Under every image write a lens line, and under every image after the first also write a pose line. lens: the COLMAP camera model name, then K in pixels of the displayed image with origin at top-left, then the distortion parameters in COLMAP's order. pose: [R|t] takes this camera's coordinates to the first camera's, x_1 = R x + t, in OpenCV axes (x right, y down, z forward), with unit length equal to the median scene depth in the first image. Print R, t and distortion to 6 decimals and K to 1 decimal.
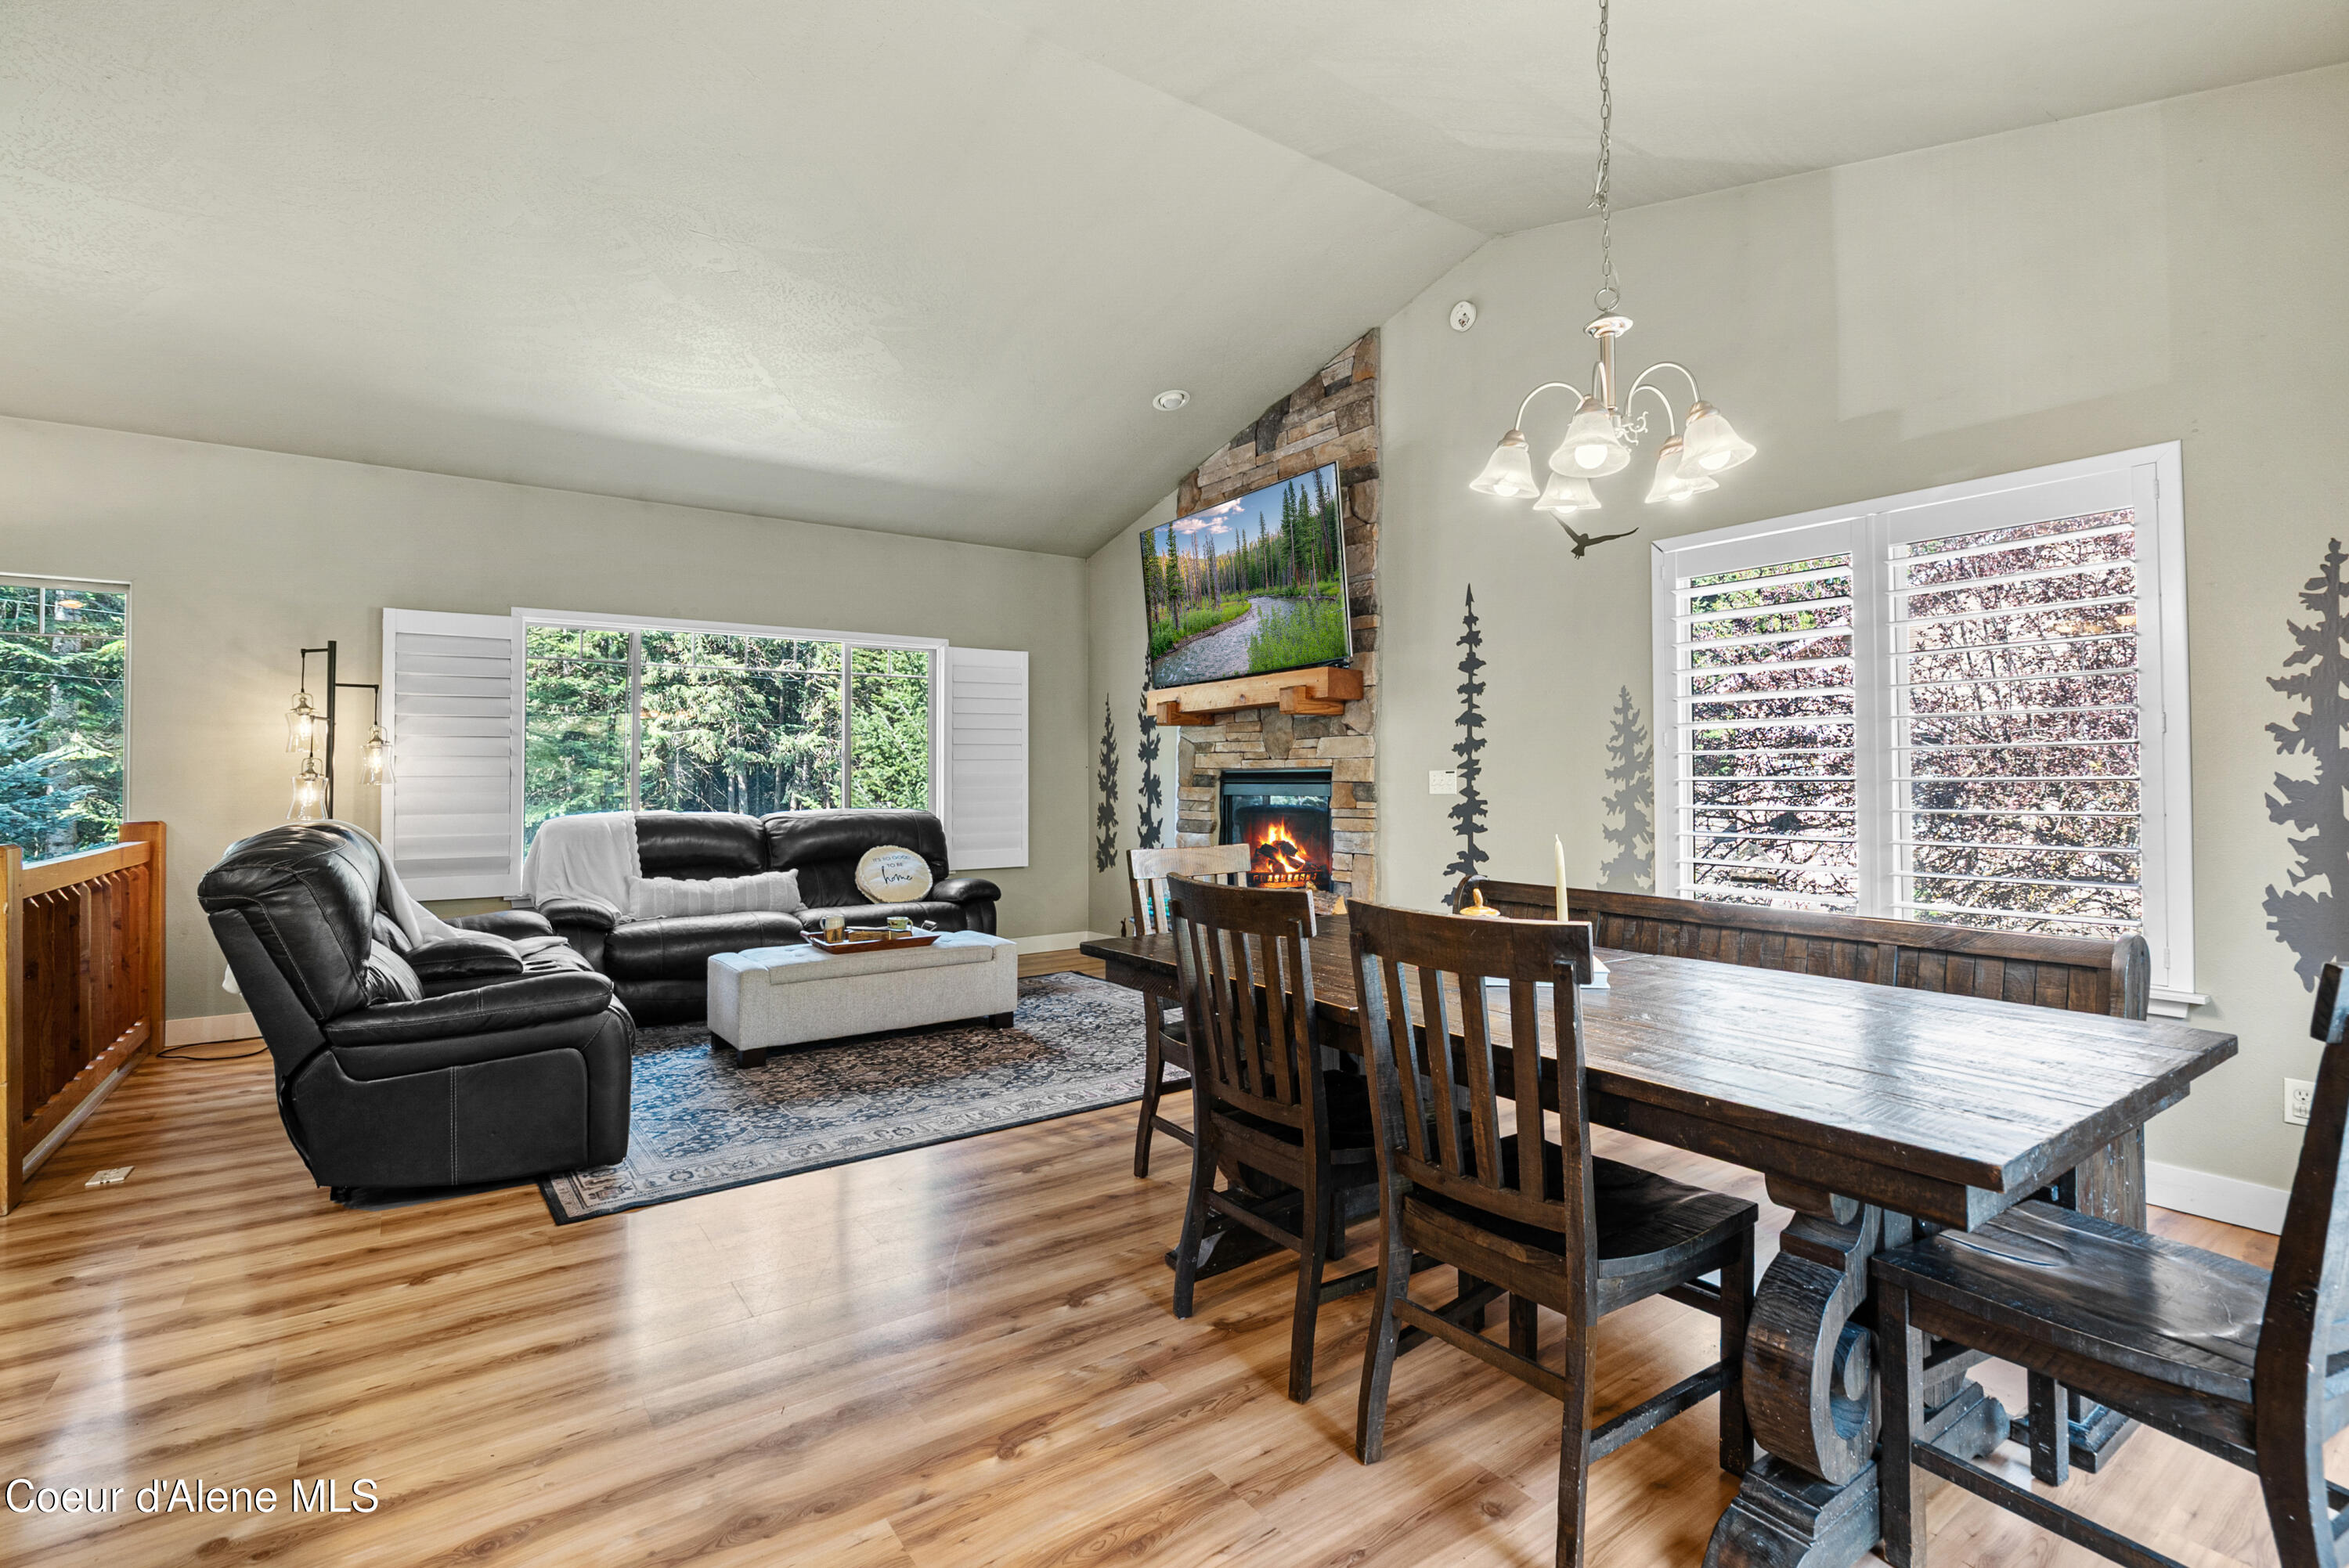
lens RADIAL K [[1072.7, 0, 1171.0], [0, 1072.7, 754.0], [0, 0, 1]] dist [-0.004619, 0.000109]
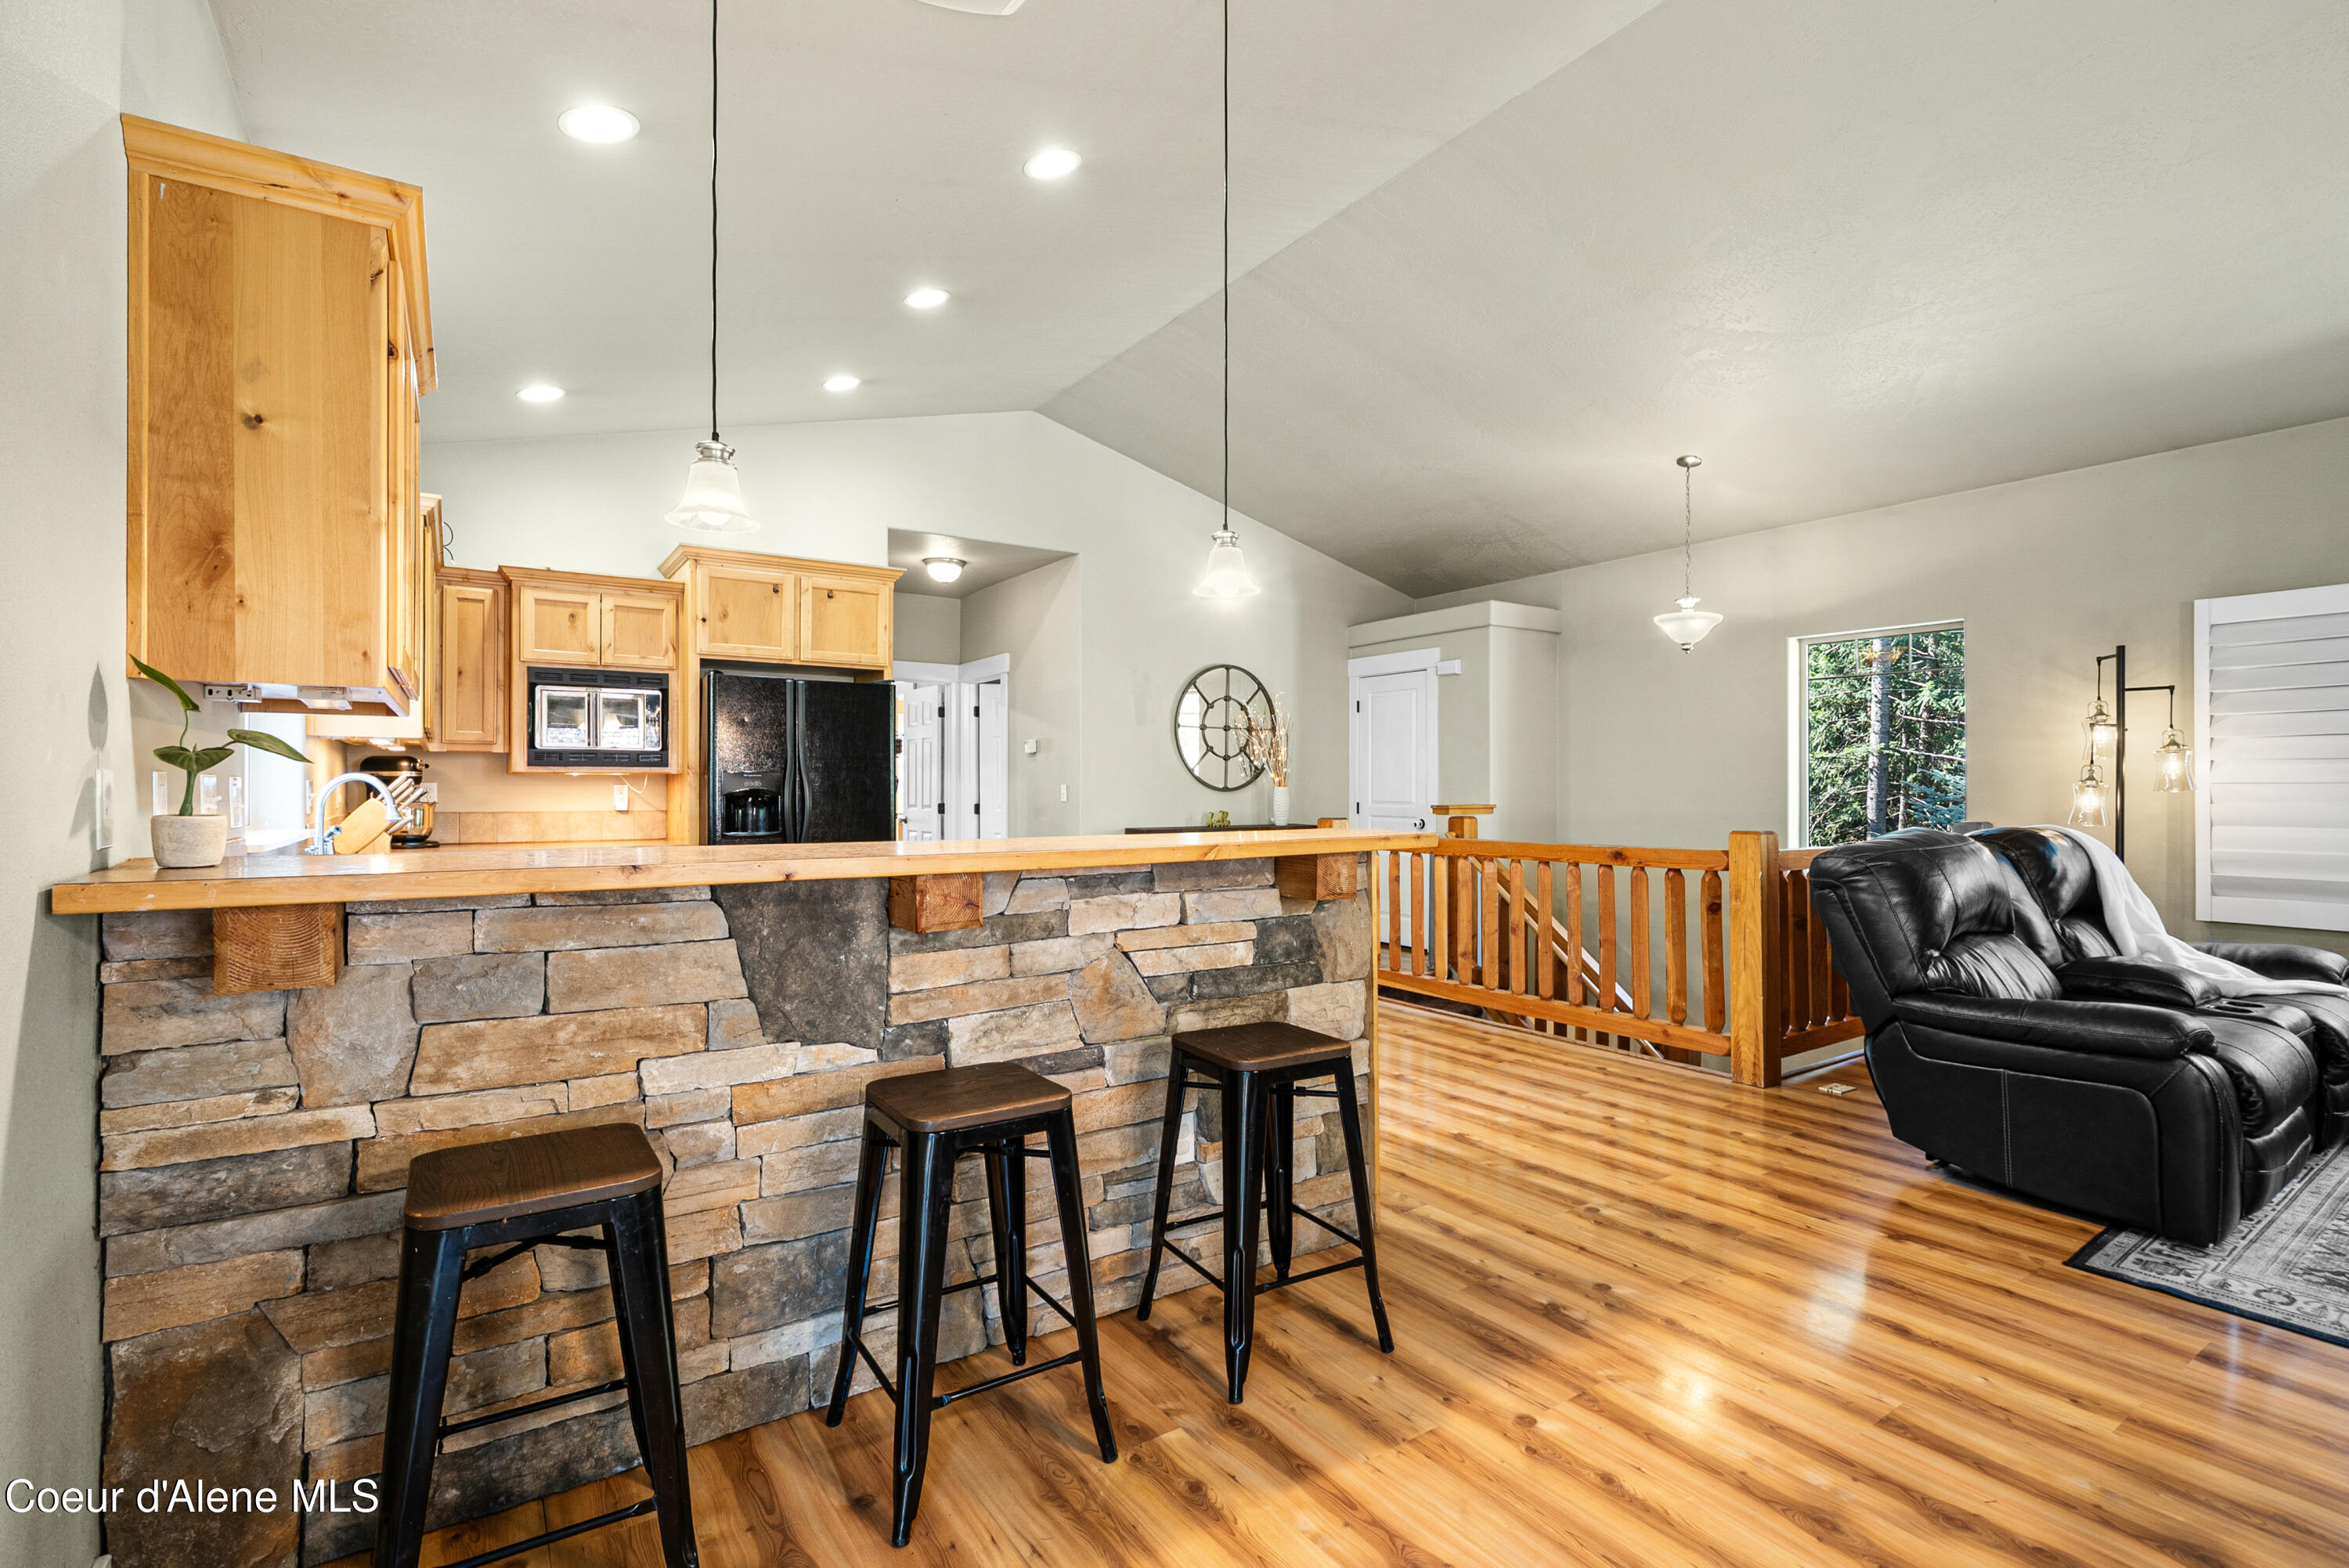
lens RADIAL K [[1064.6, 0, 1166.5], [0, 1064.6, 784.5], [0, 0, 1]] dist [-0.005187, 0.000285]
pose [[-0.029593, 0.001321, -0.999561, 0.216822], [0.022009, 0.999758, 0.000670, 0.002184], [0.999320, -0.021979, -0.029615, 0.146360]]
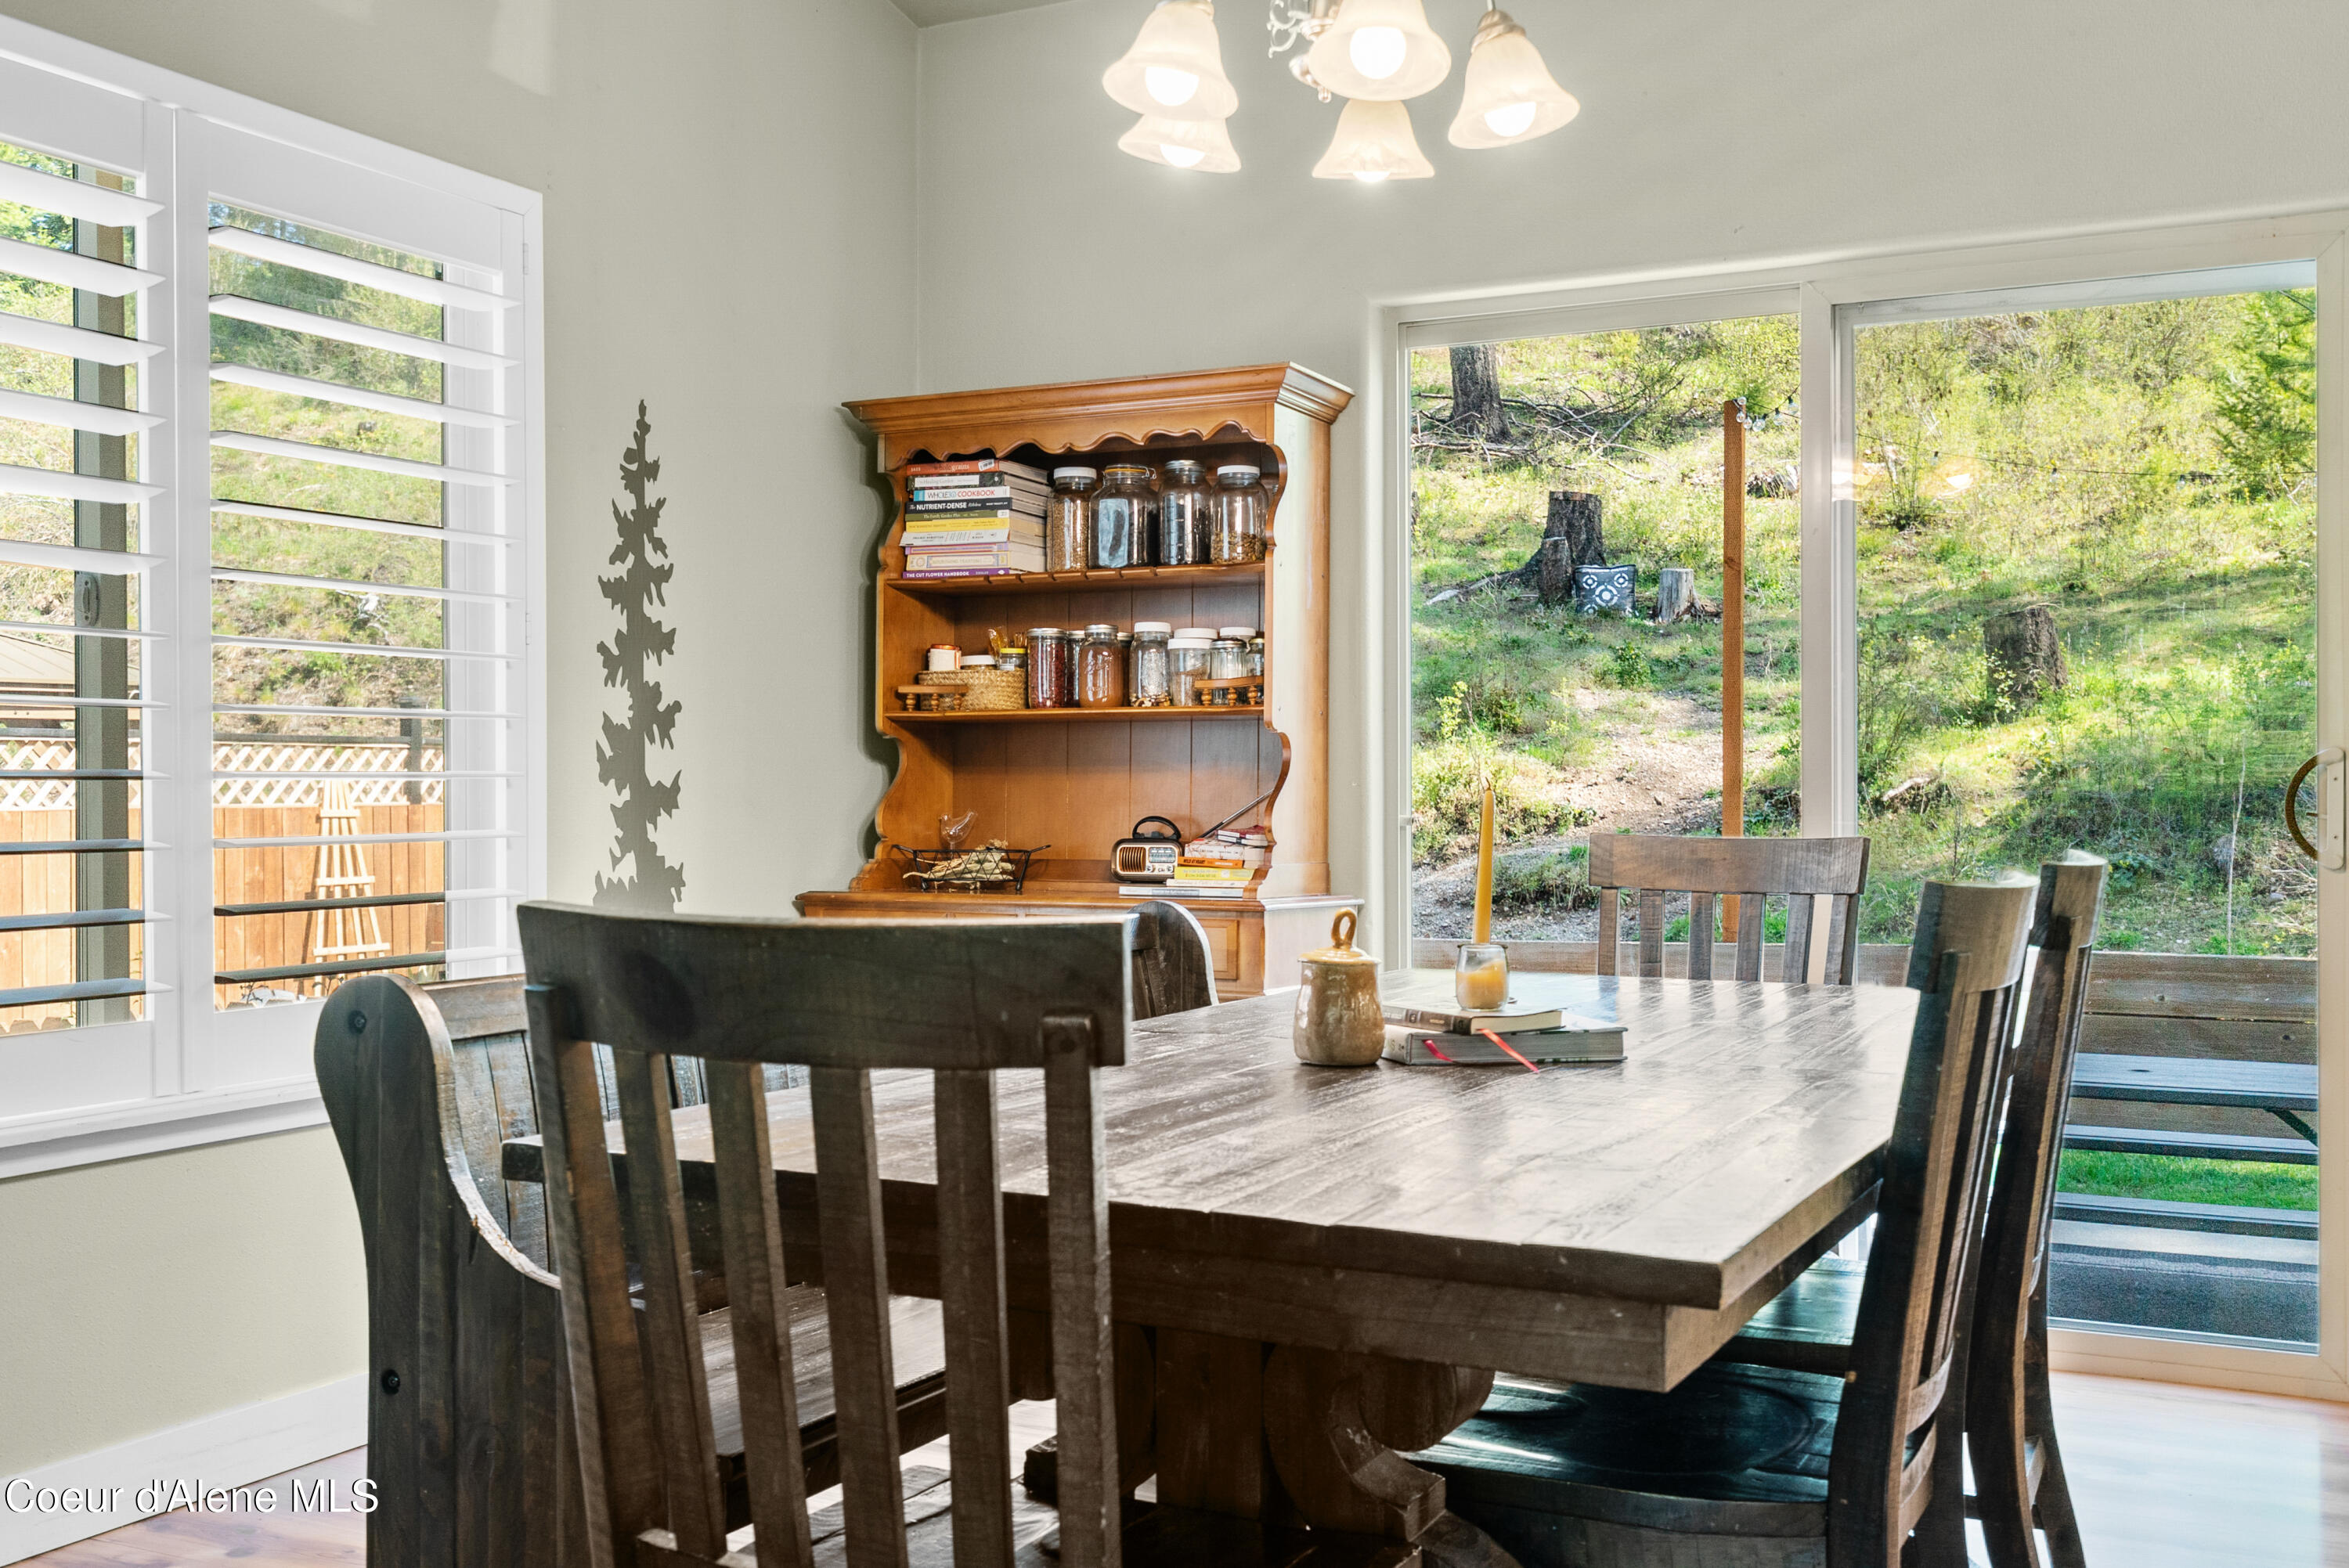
lens RADIAL K [[2301.6, 0, 1174.7], [0, 2301.6, 785.3], [0, 0, 1]] dist [0.009795, 0.004871]
pose [[-0.472244, 0.004672, 0.881455, -0.274397], [-0.016815, 0.999756, -0.014307, 0.045710], [-0.881307, -0.021578, -0.472050, 0.779451]]
